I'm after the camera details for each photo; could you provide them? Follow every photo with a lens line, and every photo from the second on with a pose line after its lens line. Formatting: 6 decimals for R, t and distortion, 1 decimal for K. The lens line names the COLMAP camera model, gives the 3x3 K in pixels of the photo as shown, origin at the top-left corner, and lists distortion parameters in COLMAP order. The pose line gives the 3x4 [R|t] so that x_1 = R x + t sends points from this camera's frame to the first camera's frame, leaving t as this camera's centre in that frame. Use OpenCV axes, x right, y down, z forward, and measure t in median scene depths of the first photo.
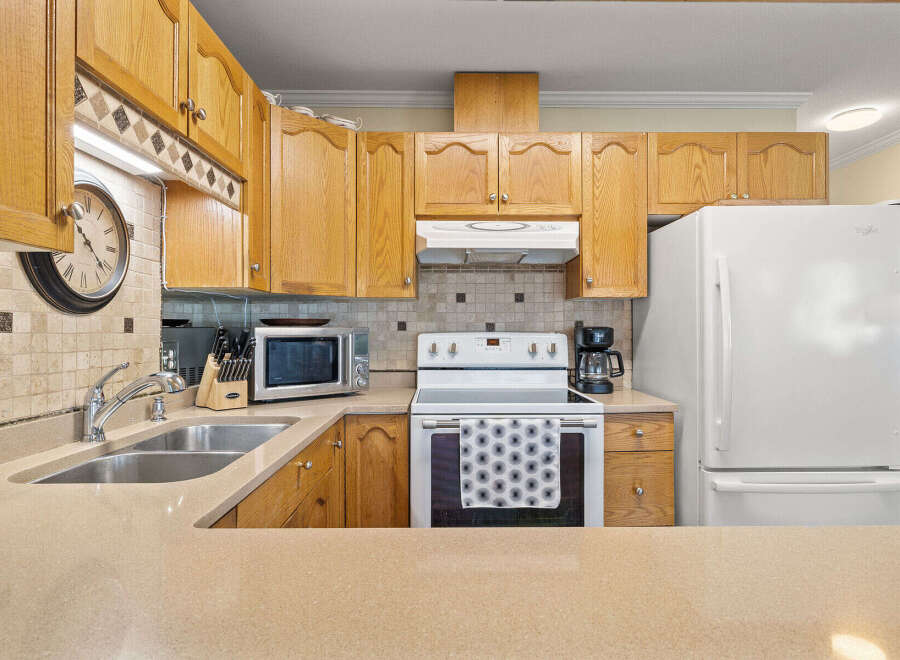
lens RADIAL K [[507.1, 0, 452.2], [0, 507.1, 328.5], [0, 0, 1]] dist [-0.002983, -0.000750]
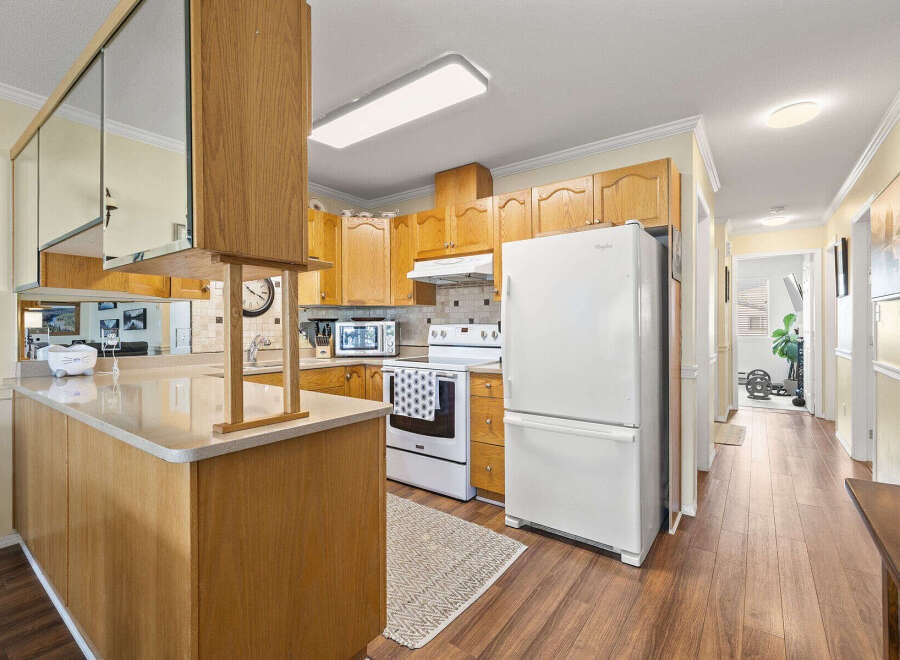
lens RADIAL K [[416.2, 0, 452.0], [0, 416.2, 328.8], [0, 0, 1]] dist [0.000696, -0.000296]
pose [[0.799684, 0.002391, -0.600416, 1.075778], [0.003214, 0.999961, 0.008263, 0.014137], [0.600412, -0.008538, 0.799645, -0.127272]]
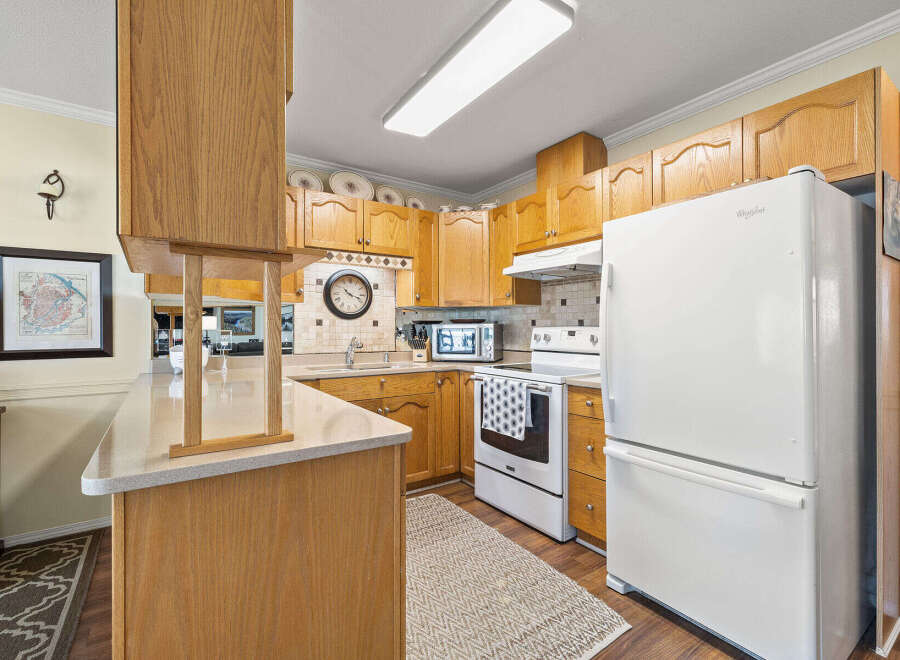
lens RADIAL K [[416.2, 0, 452.0], [0, 416.2, 328.8], [0, 0, 1]] dist [0.000696, -0.000296]
pose [[0.557784, 0.000860, -0.829986, 1.057889], [0.001970, 0.999995, 0.002361, 0.013281], [0.829984, -0.002952, 0.557779, 0.118989]]
